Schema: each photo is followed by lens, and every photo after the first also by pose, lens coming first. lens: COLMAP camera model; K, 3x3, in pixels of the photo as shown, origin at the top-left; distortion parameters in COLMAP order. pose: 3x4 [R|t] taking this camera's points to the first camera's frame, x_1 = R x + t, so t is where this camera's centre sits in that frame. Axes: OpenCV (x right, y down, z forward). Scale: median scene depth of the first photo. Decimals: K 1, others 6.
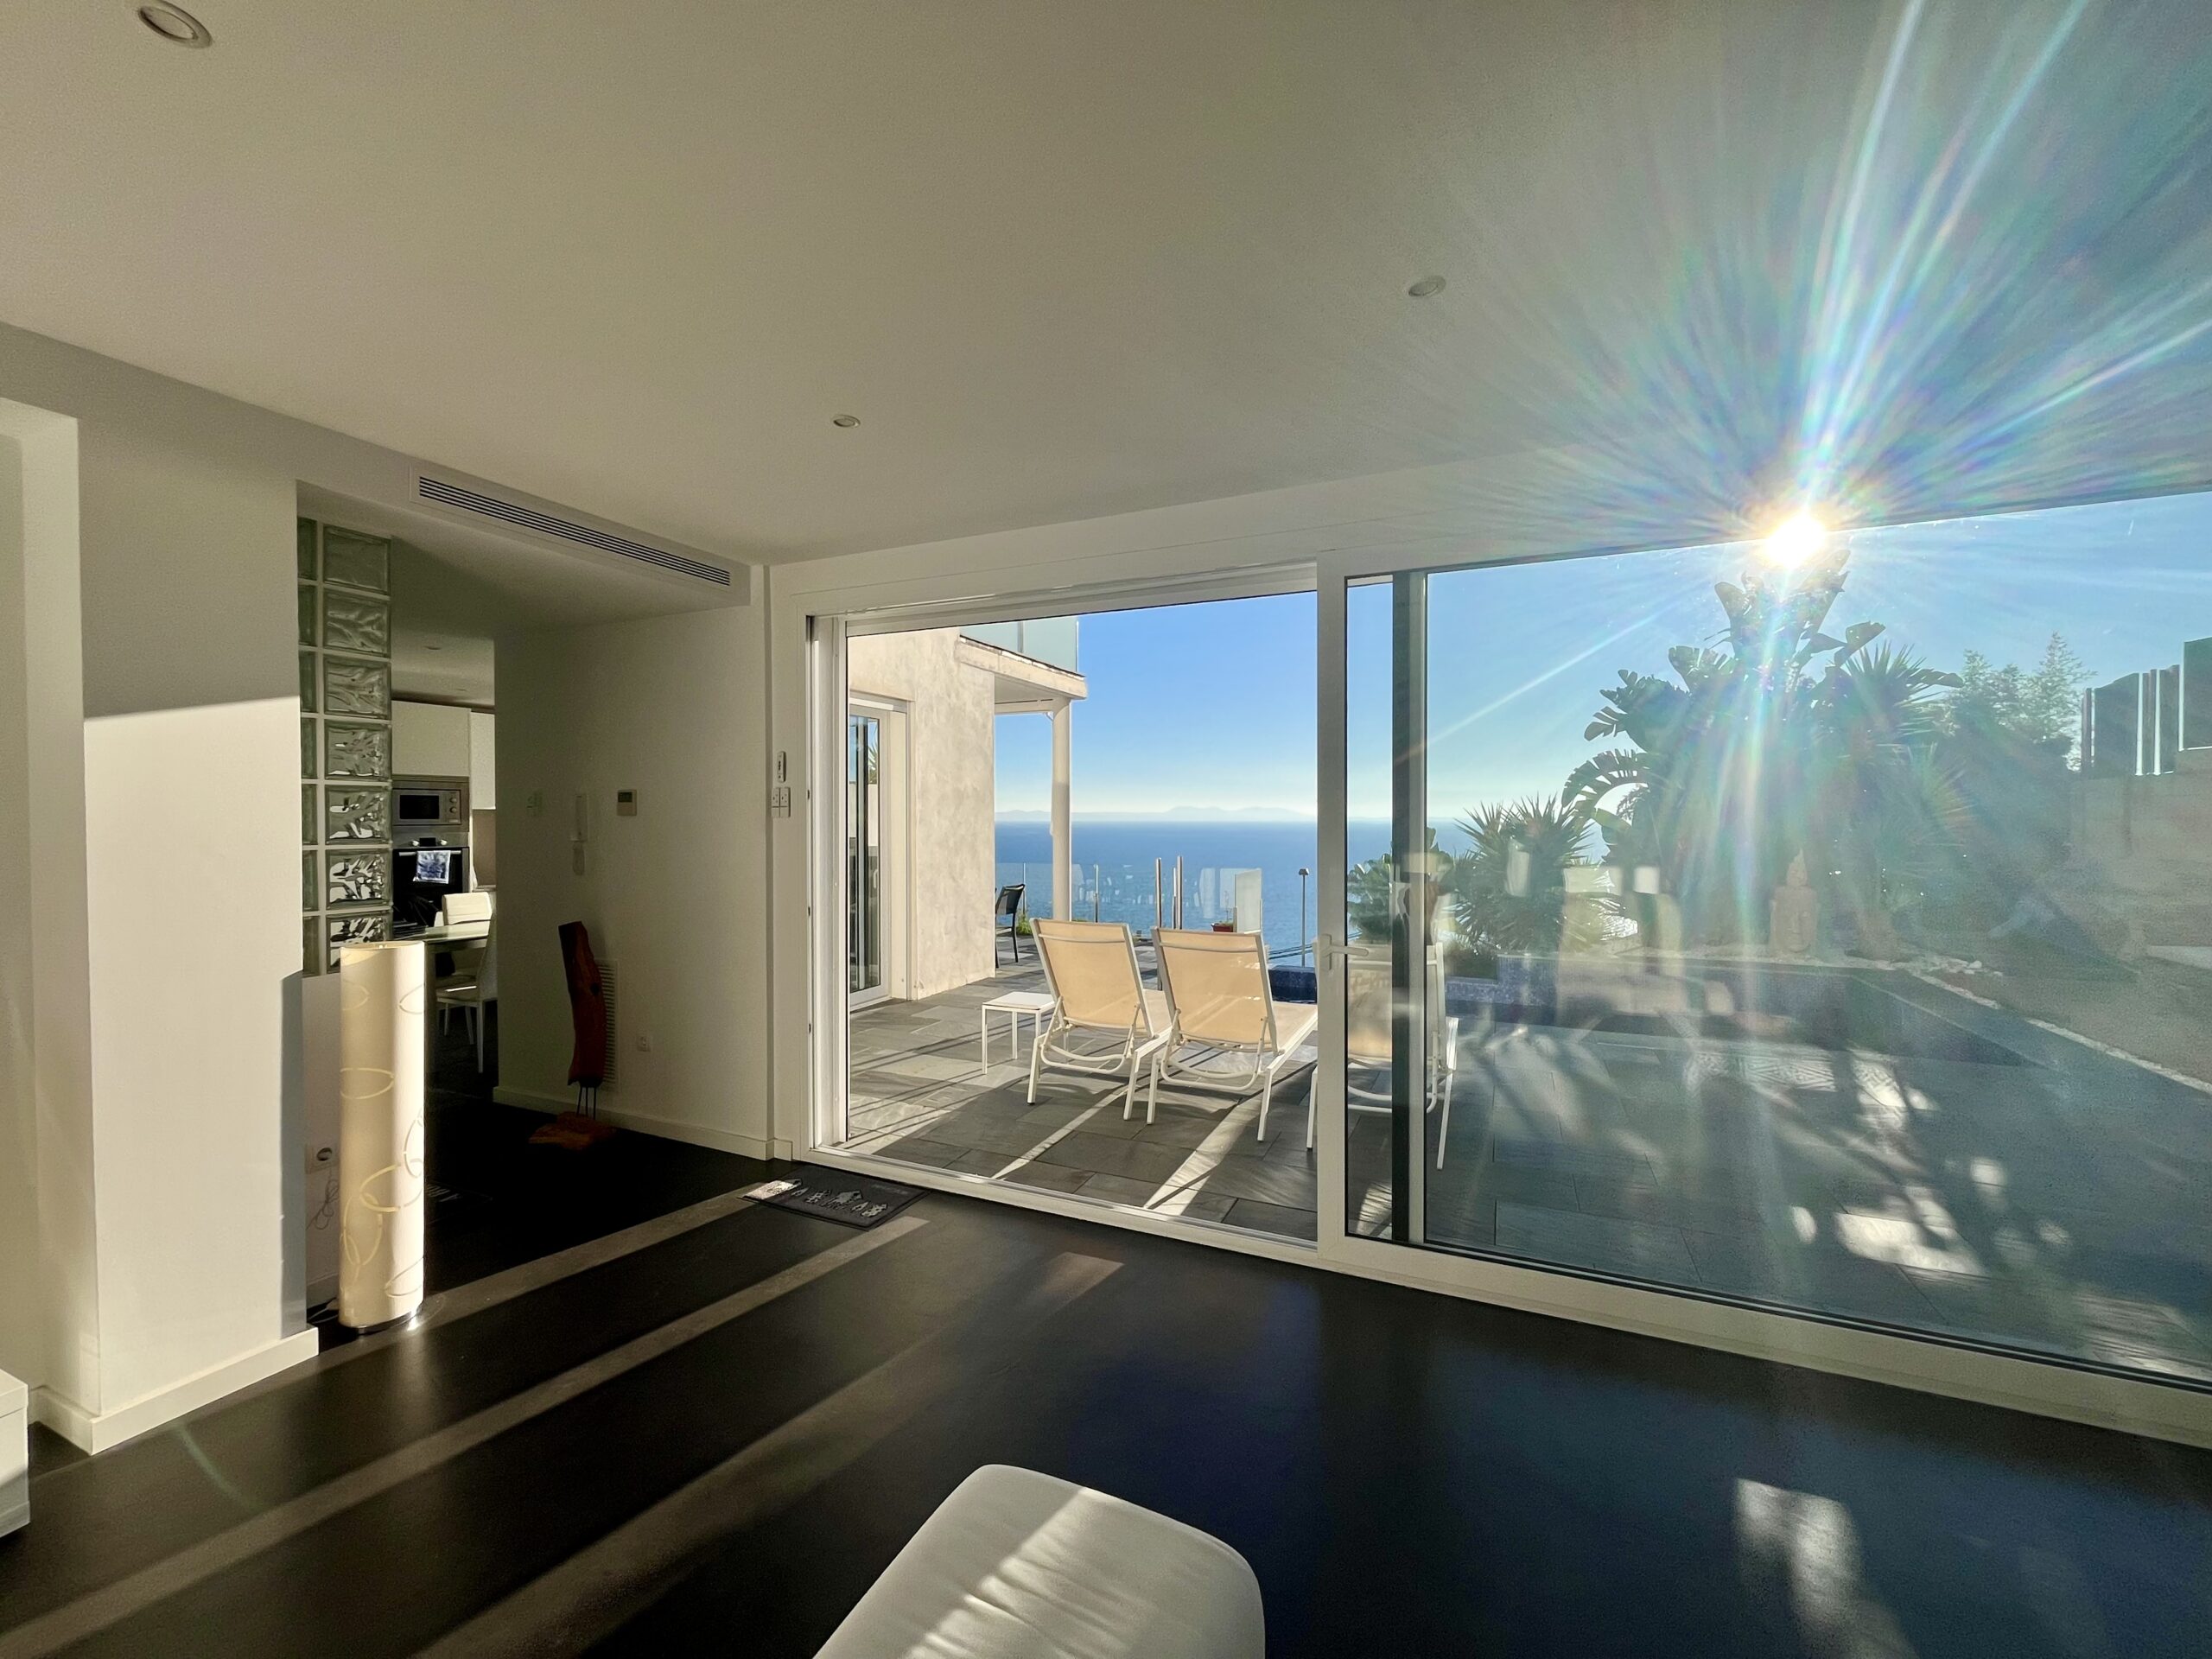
lens RADIAL K [[891.8, 0, 1102.7], [0, 891.8, 826.2], [0, 0, 1]] dist [-0.001433, -0.000521]
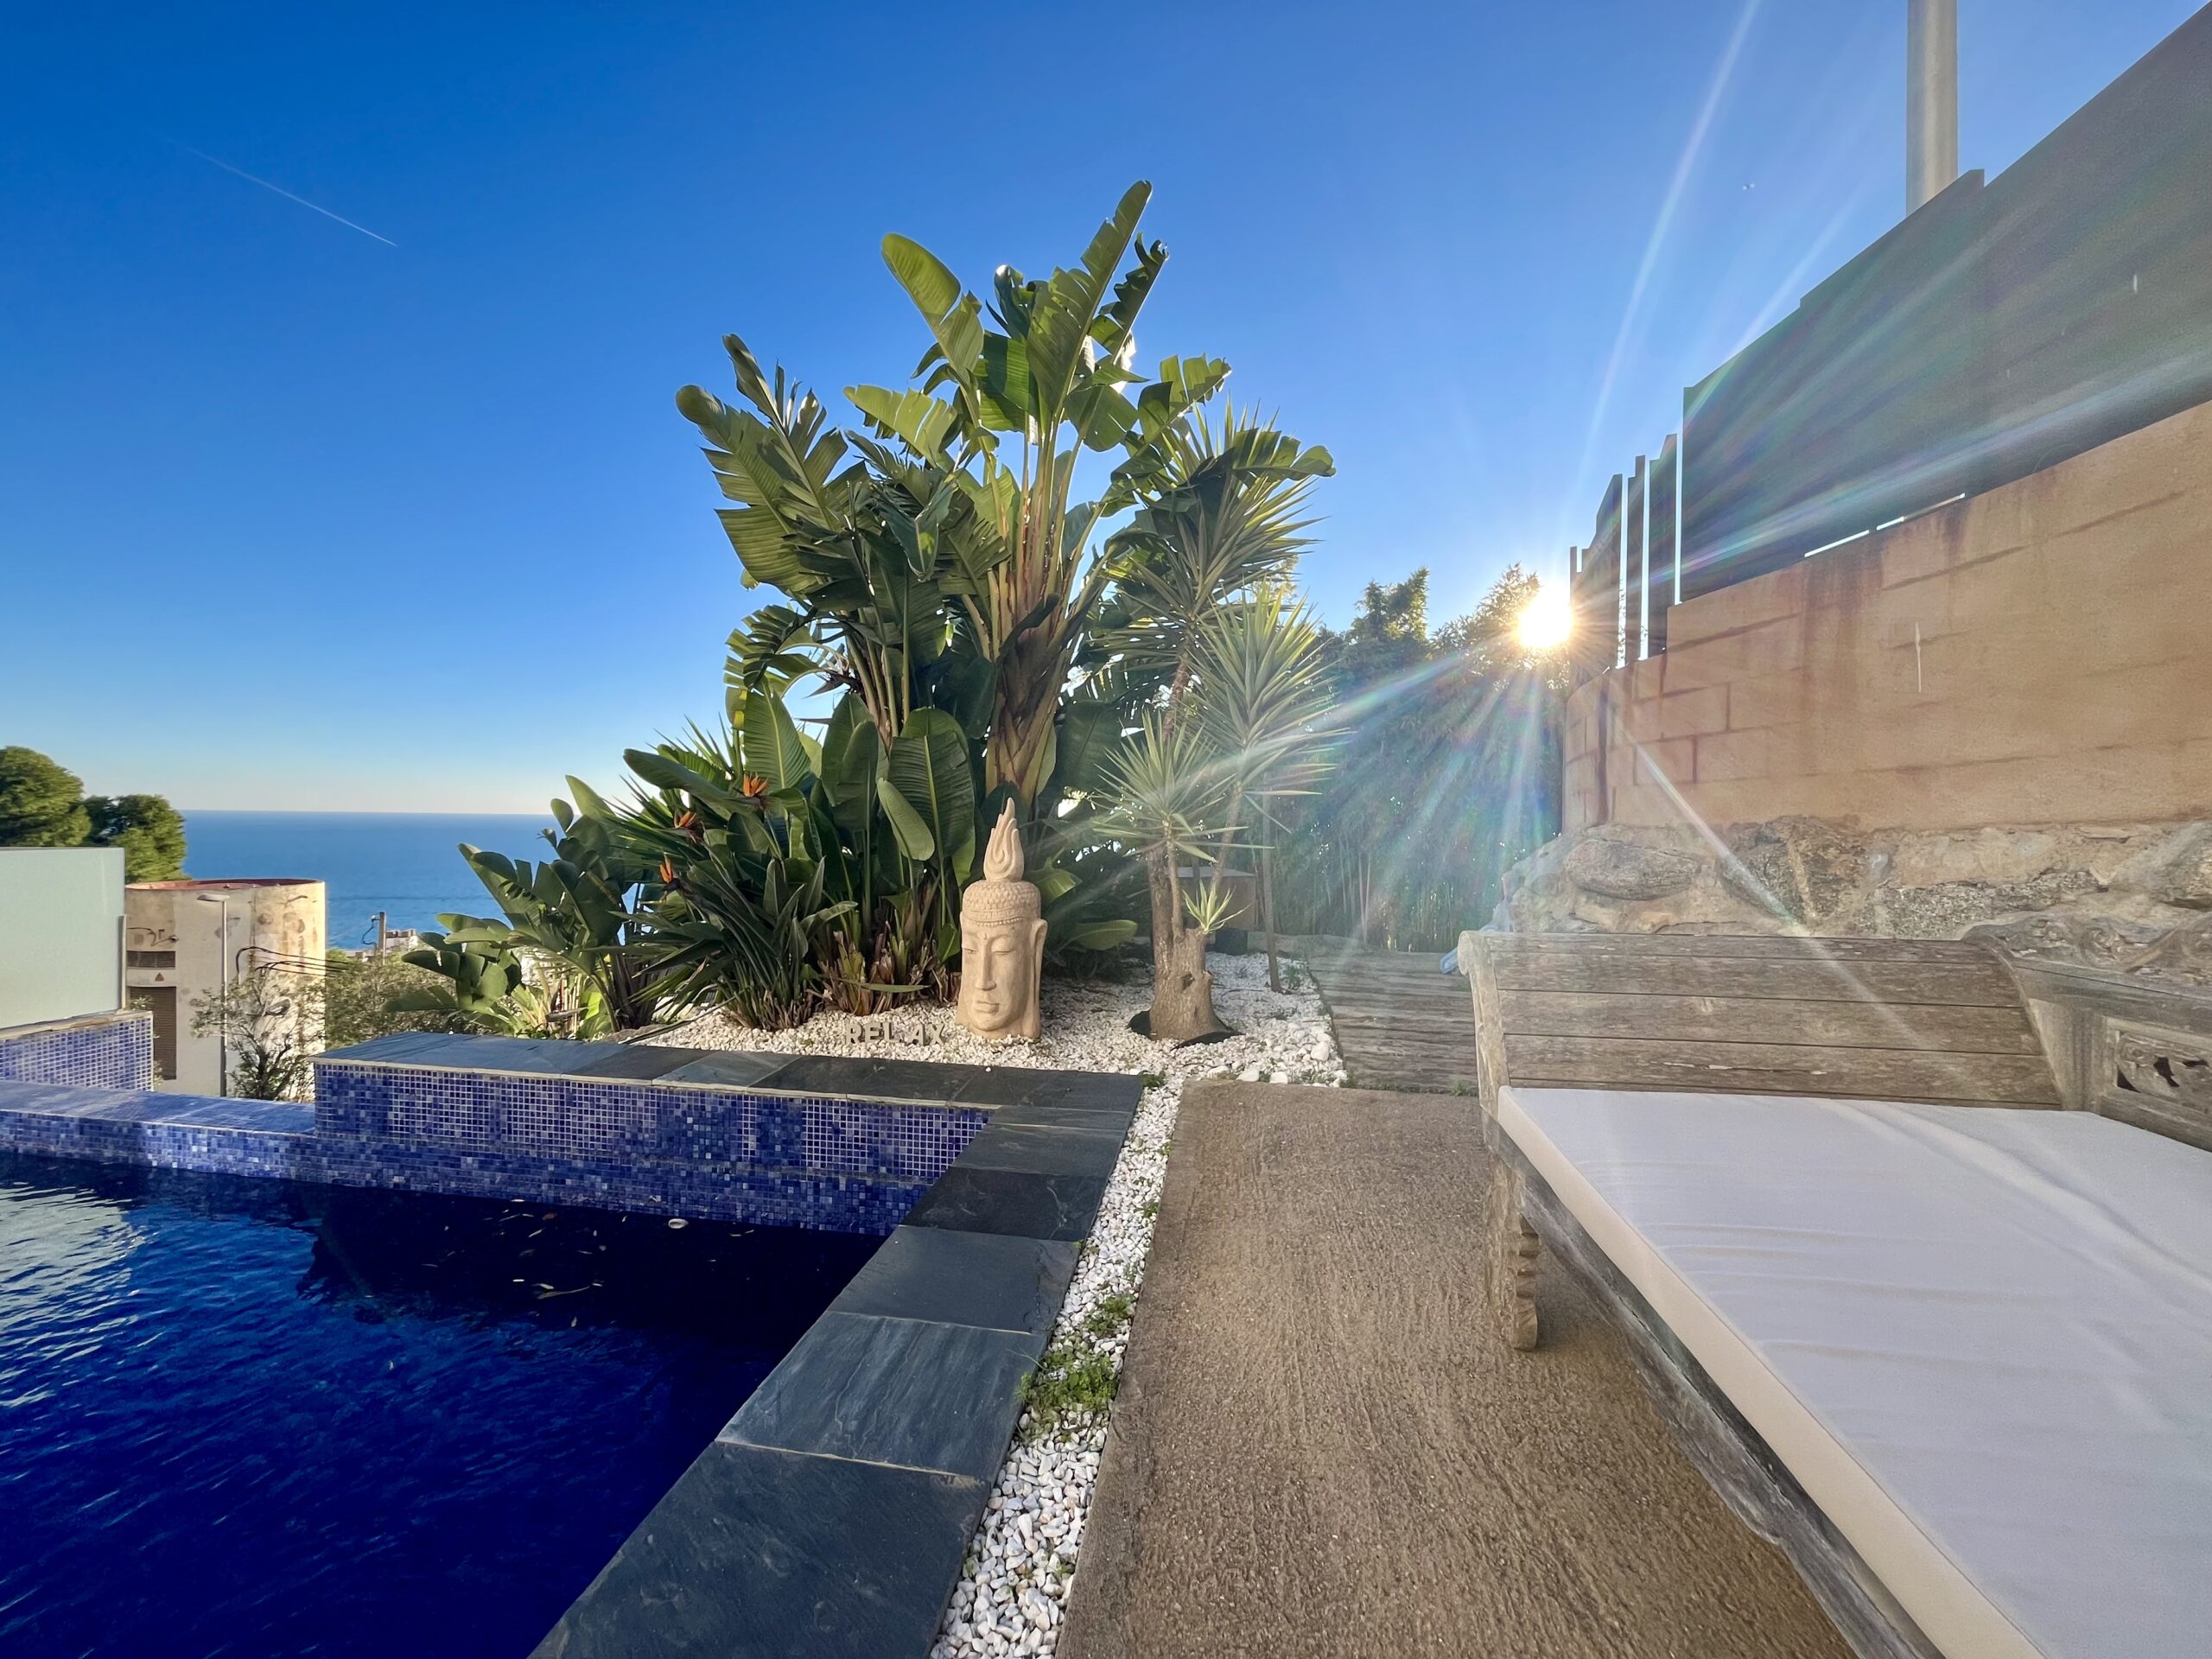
lens RADIAL K [[891.8, 0, 1101.6], [0, 891.8, 828.5], [0, 0, 1]] dist [-0.001433, -0.000521]
pose [[0.965278, 0.012215, 0.260940, 1.649094], [-0.012312, 0.999923, -0.001264, 0.093632], [-0.260936, -0.001992, 0.965354, 1.280744]]
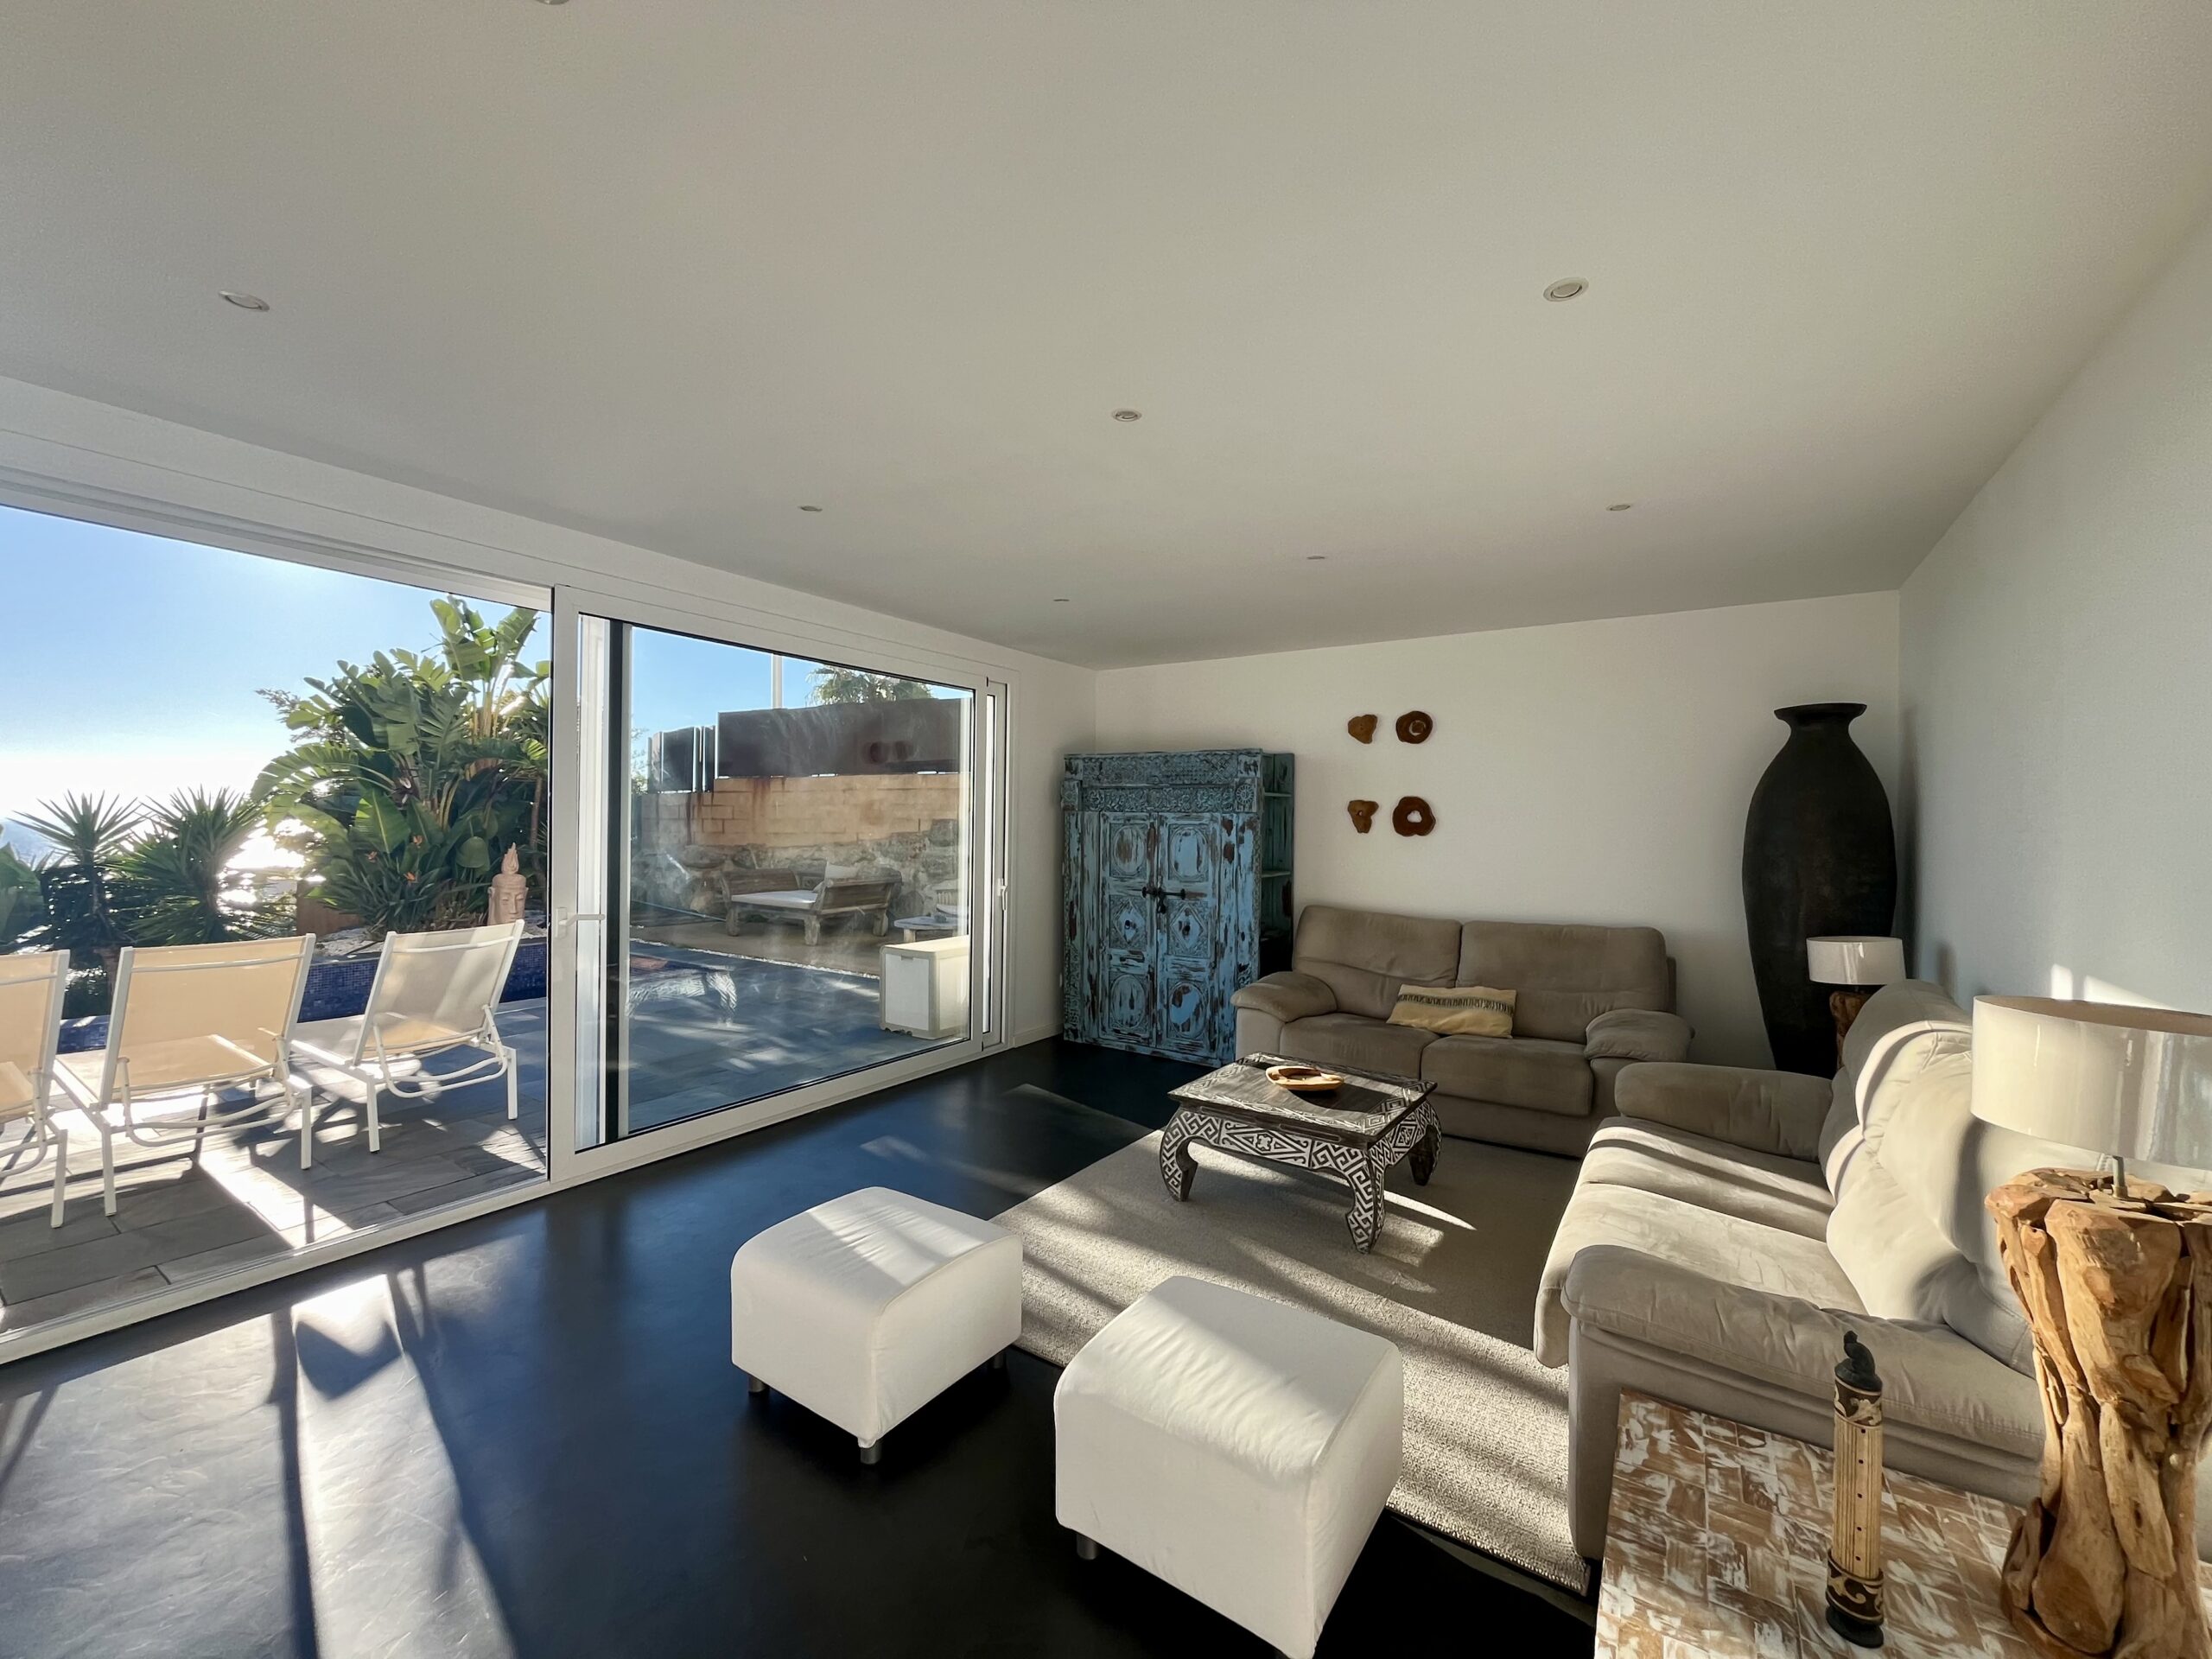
lens RADIAL K [[891.8, 0, 1101.8], [0, 891.8, 825.0], [0, 0, 1]] dist [-0.001433, -0.000521]
pose [[0.164813, 0.002866, 0.986321, -0.595884], [-0.001119, 0.999996, -0.002719, 0.010363], [-0.986324, -0.000655, 0.164815, 0.069011]]
